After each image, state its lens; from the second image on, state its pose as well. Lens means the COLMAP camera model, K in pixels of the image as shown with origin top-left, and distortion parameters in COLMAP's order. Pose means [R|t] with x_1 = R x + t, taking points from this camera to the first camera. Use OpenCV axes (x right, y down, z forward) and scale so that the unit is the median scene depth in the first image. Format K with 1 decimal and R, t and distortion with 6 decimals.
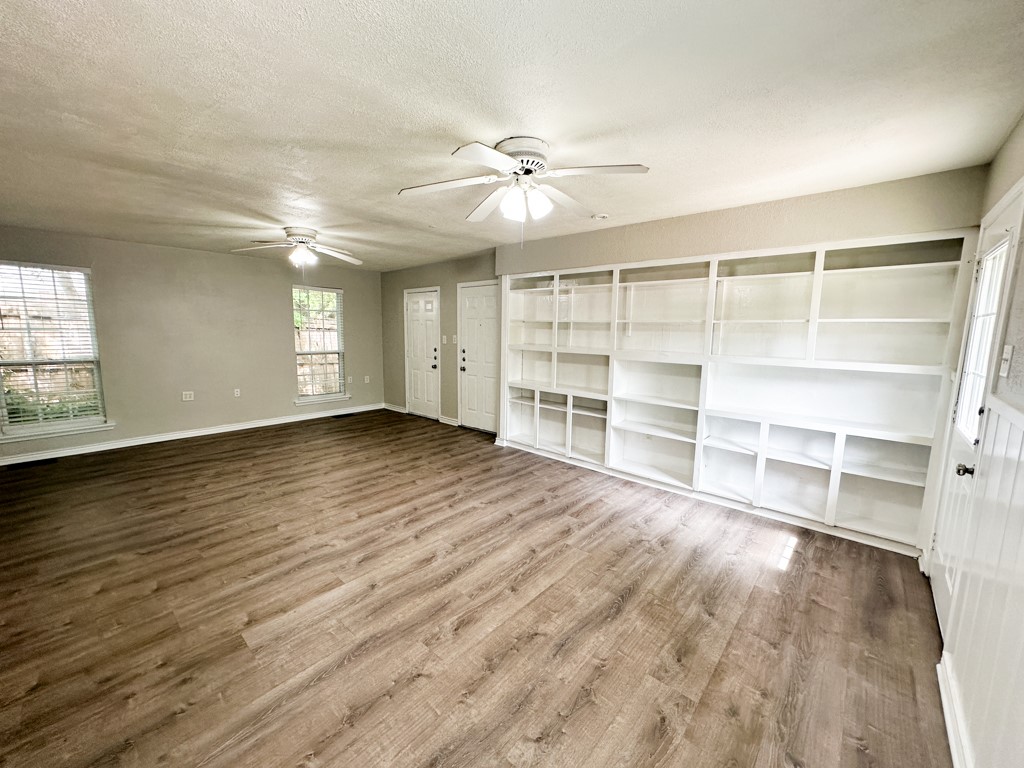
lens RADIAL K [[406.7, 0, 510.1], [0, 406.7, 382.7], [0, 0, 1]] dist [-0.003662, 0.000244]
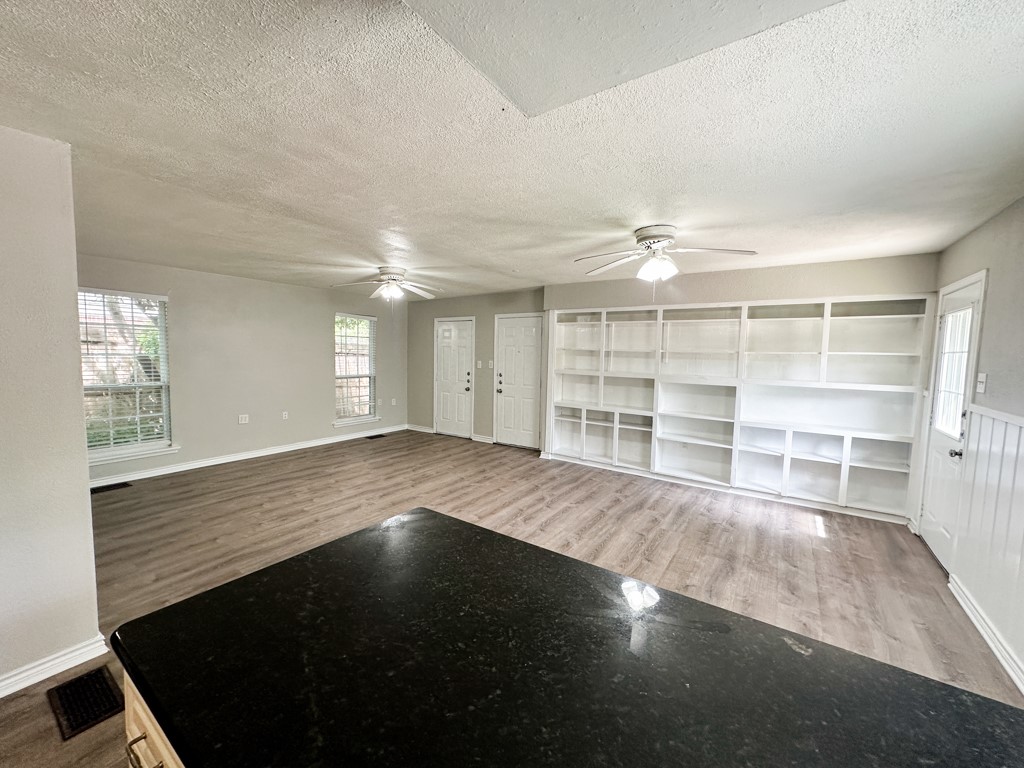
lens RADIAL K [[406.7, 0, 510.1], [0, 406.7, 382.7], [0, 0, 1]] dist [-0.003662, 0.000244]
pose [[0.991614, -0.003820, 0.129175, -0.377644], [0.010908, 0.998470, -0.054209, 0.005929], [-0.128771, 0.055163, 0.990139, -0.162878]]
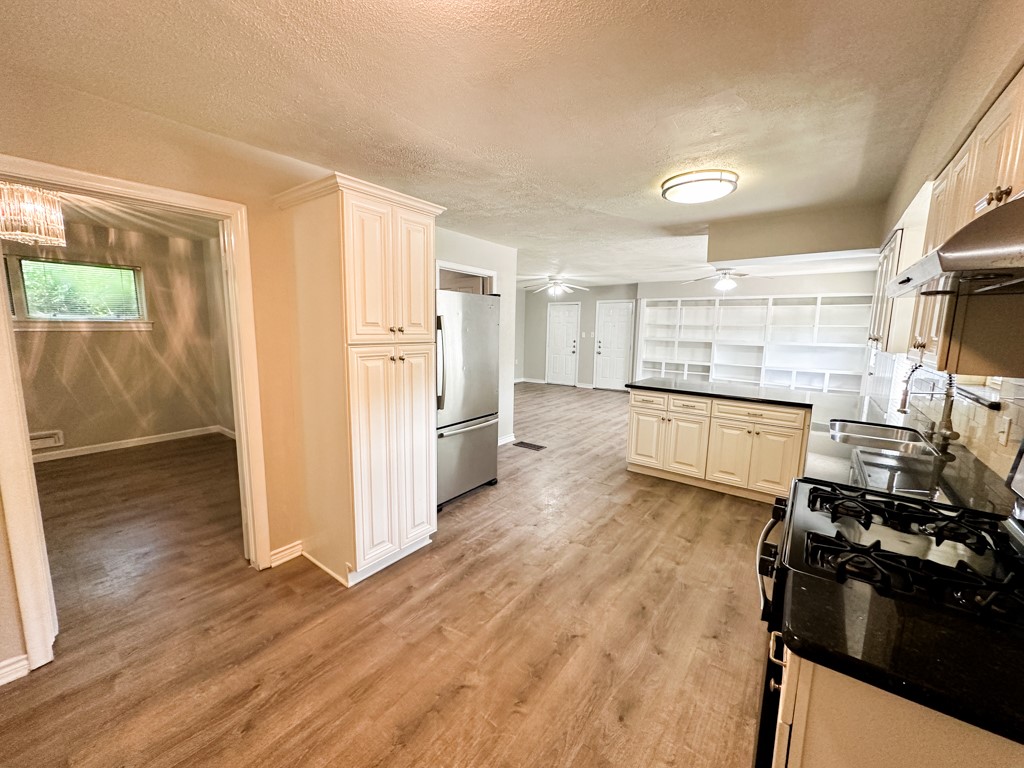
lens RADIAL K [[406.7, 0, 510.1], [0, 406.7, 382.7], [0, 0, 1]] dist [-0.003662, 0.000244]
pose [[0.996766, -0.007553, 0.080004, -0.990380], [0.007199, 0.999963, 0.004711, 0.124446], [-0.080036, -0.004120, 0.996783, -0.986679]]
